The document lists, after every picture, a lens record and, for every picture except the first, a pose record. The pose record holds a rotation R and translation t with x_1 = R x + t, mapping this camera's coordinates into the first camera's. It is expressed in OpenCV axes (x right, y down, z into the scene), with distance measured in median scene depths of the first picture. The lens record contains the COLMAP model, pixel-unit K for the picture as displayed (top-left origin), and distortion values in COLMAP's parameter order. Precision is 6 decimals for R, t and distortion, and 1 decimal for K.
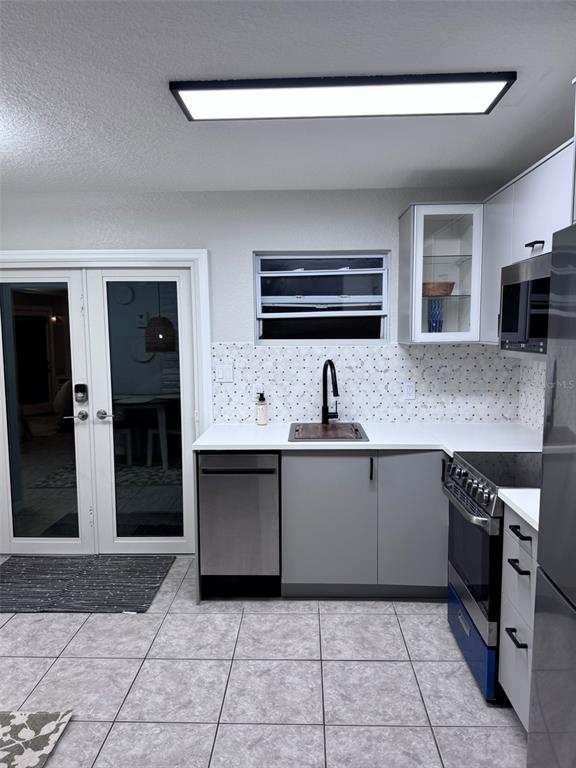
lens RADIAL K [[543.5, 0, 294.2], [0, 543.5, 378.8], [0, 0, 1]] dist [0.036699, -0.038765]
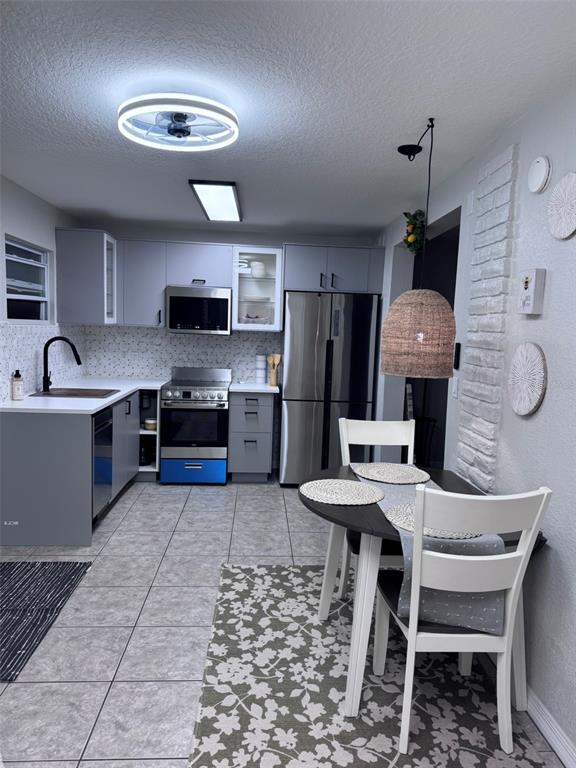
lens RADIAL K [[543.5, 0, 288.3], [0, 543.5, 383.5], [0, 0, 1]] dist [0.036699, -0.038765]
pose [[-0.084202, -0.101949, 0.991220, -1.160994], [0.058023, 0.992563, 0.107016, -0.030829], [-0.994758, 0.066524, -0.077661, 0.556160]]
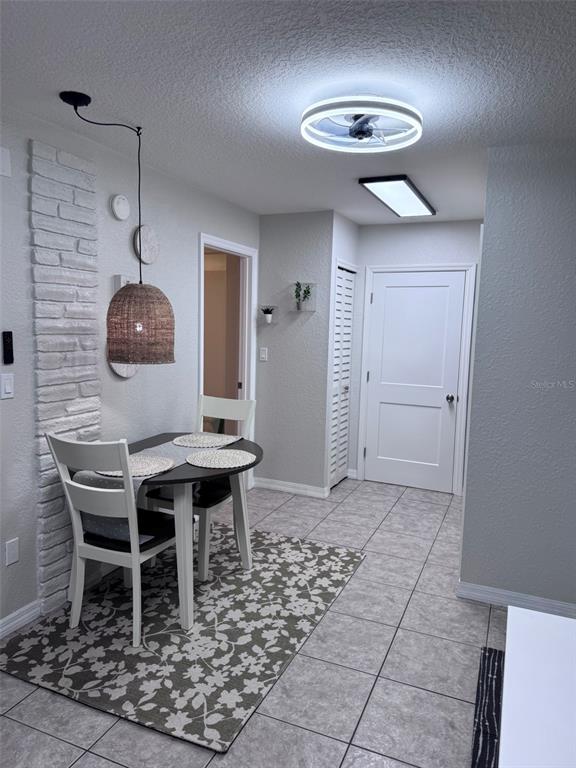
lens RADIAL K [[543.5, 0, 287.6], [0, 543.5, 381.5], [0, 0, 1]] dist [0.036699, -0.038765]
pose [[-0.371498, 0.100761, -0.922950, 0.185776], [-0.106887, 0.982842, 0.150322, -0.068175], [0.922261, 0.154495, -0.354354, 0.809218]]
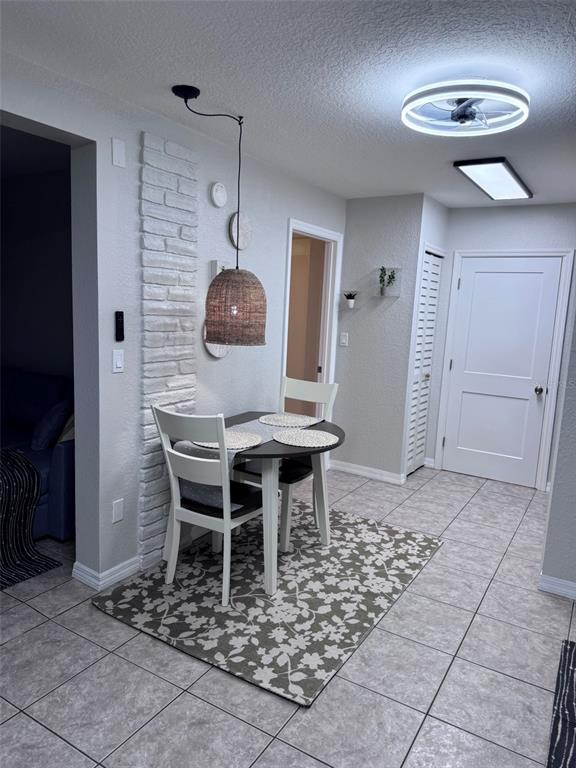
lens RADIAL K [[543.5, 0, 282.6], [0, 543.5, 387.4], [0, 0, 1]] dist [0.036699, -0.038765]
pose [[-0.499944, 0.118483, -0.857915, 0.220147], [-0.119225, 0.971751, 0.203682, -0.066931], [0.857812, 0.204114, -0.471695, 0.799323]]
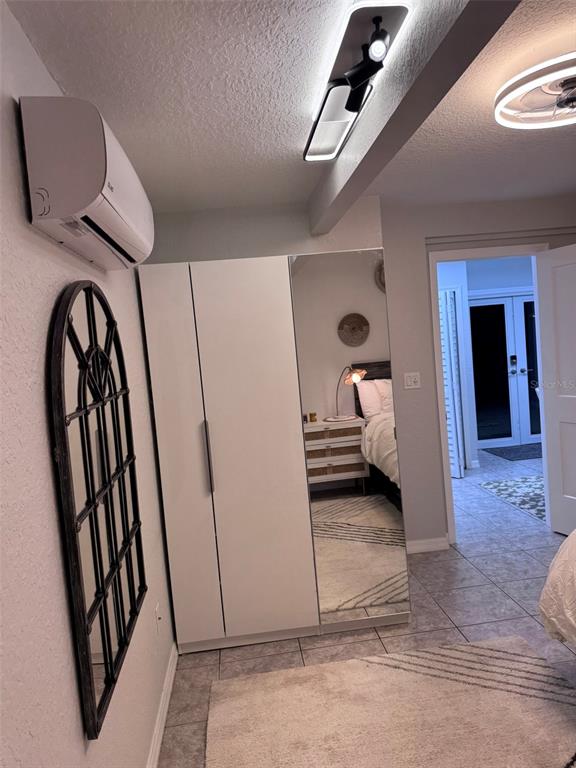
lens RADIAL K [[543.5, 0, 290.9], [0, 543.5, 381.6], [0, 0, 1]] dist [0.036699, -0.038765]
pose [[0.987714, -0.085302, 0.130939, -1.463192], [0.089952, 0.995494, -0.030007, 0.091261], [-0.127790, 0.041417, 0.990936, -0.838554]]
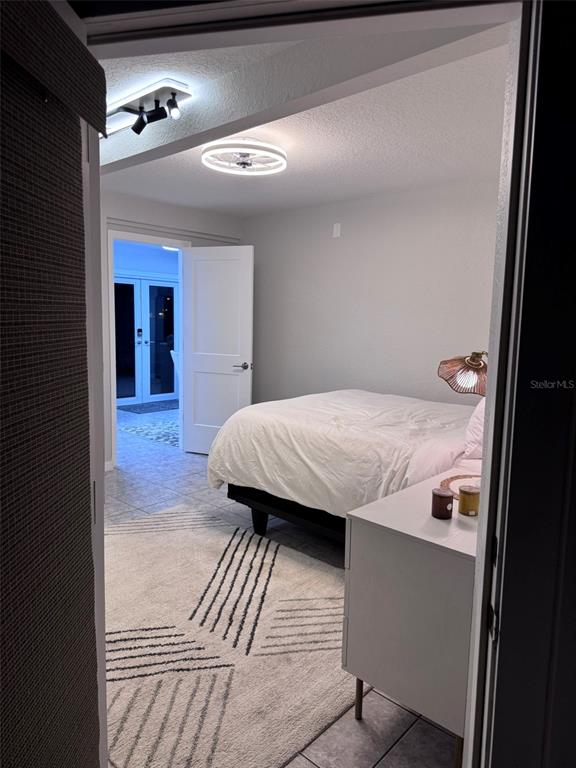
lens RADIAL K [[543.5, 0, 288.0], [0, 543.5, 385.4], [0, 0, 1]] dist [0.036699, -0.038765]
pose [[0.651248, -0.070806, 0.755555, -1.789219], [0.044393, 0.997487, 0.055214, 0.153935], [-0.757566, -0.002417, 0.652754, -1.020491]]
